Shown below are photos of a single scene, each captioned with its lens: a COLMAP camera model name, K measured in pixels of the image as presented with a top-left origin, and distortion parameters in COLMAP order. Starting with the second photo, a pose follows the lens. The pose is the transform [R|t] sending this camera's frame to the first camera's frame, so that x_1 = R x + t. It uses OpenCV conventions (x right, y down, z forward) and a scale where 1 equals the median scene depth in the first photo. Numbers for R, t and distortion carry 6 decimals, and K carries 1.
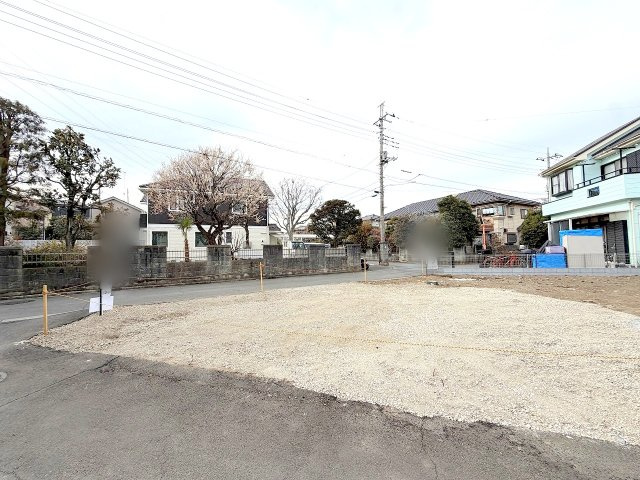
lens RADIAL K [[254.9, 0, 319.2], [0, 254.9, 239.8], [0, 0, 1]] dist [0.001938, -0.000327]
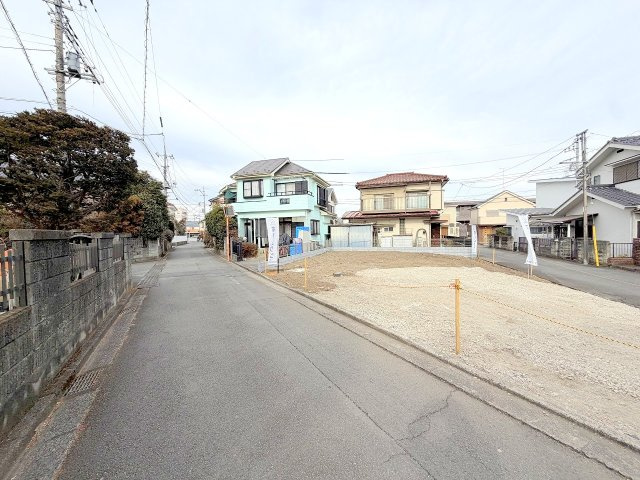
lens RADIAL K [[254.9, 0, 318.8], [0, 254.9, 239.8], [0, 0, 1]] dist [0.001938, -0.000327]
pose [[0.015678, -0.006643, 0.999855, -0.377302], [-0.022074, 0.999732, 0.006988, 0.020464], [-0.999633, -0.022181, 0.015527, 0.738511]]
